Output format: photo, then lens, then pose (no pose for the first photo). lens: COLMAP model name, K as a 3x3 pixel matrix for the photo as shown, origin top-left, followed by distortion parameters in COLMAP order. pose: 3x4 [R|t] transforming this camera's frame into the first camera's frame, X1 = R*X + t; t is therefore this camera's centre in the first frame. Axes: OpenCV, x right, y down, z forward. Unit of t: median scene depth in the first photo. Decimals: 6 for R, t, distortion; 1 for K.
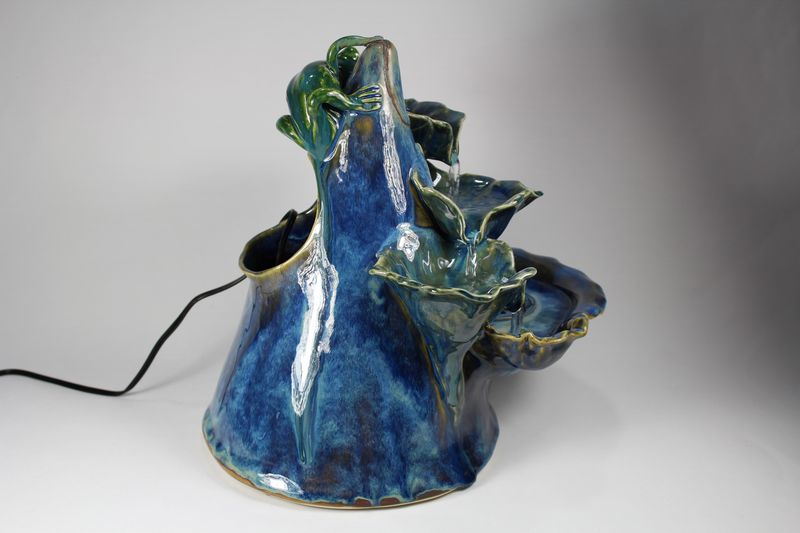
lens RADIAL K [[1087.1, 0, 399.7], [0, 1087.1, 266.7], [0, 0, 1]] dist [-0.130522, 0.000000]
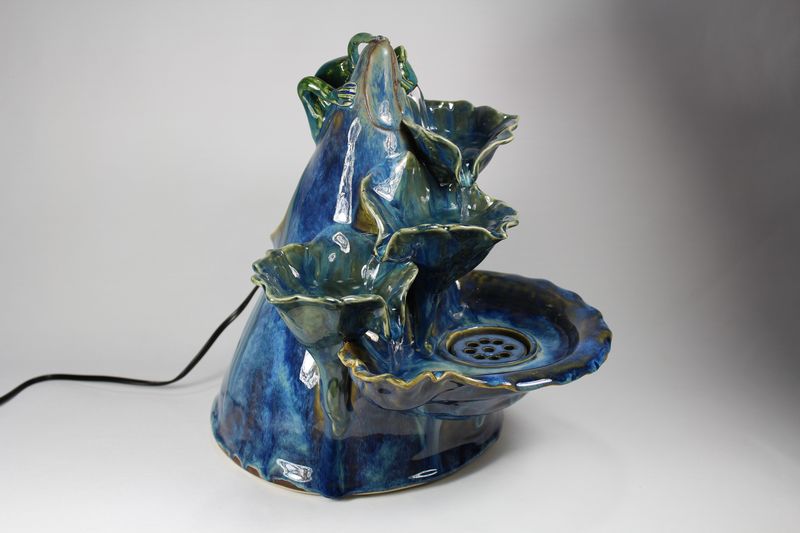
lens RADIAL K [[1087.1, 0, 401.2], [0, 1087.1, 267.5], [0, 0, 1]] dist [-0.130522, 0.000000]
pose [[0.613426, 0.274075, -0.740669, 0.798606], [-0.277940, 0.952772, 0.122370, -0.139002], [0.739228, 0.130797, 0.660632, 0.387477]]
